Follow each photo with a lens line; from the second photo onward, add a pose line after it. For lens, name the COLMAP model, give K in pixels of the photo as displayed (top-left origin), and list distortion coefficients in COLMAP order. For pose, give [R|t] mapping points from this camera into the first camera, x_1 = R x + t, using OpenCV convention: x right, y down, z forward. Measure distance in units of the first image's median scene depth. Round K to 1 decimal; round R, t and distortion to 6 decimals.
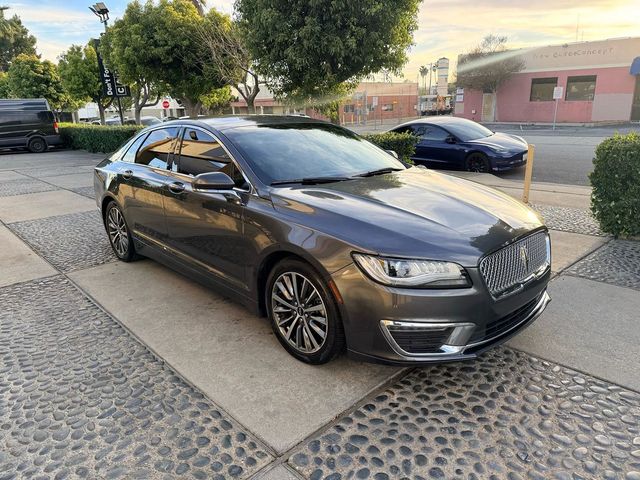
lens RADIAL K [[445.1, 0, 319.5], [0, 445.1, 238.1], [0, 0, 1]] dist [0.000069, -0.003744]
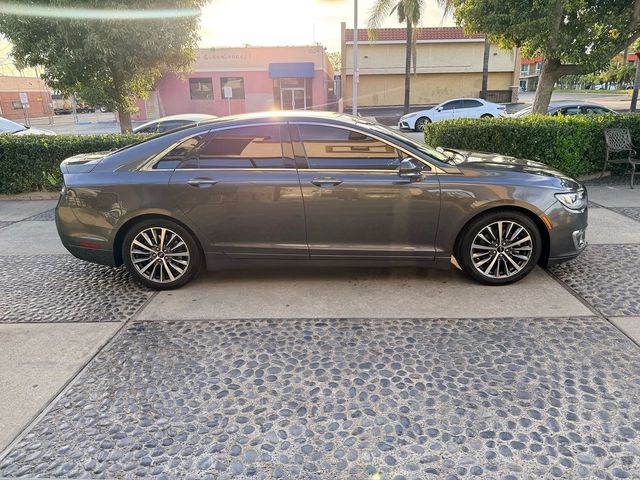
lens RADIAL K [[445.1, 0, 320.5], [0, 445.1, 242.0], [0, 0, 1]] dist [0.000069, -0.003744]
pose [[0.724311, -0.205992, 0.657983, -1.360565], [0.197730, 0.976300, 0.087983, -0.091945], [-0.660512, 0.066376, 0.747876, 0.319688]]
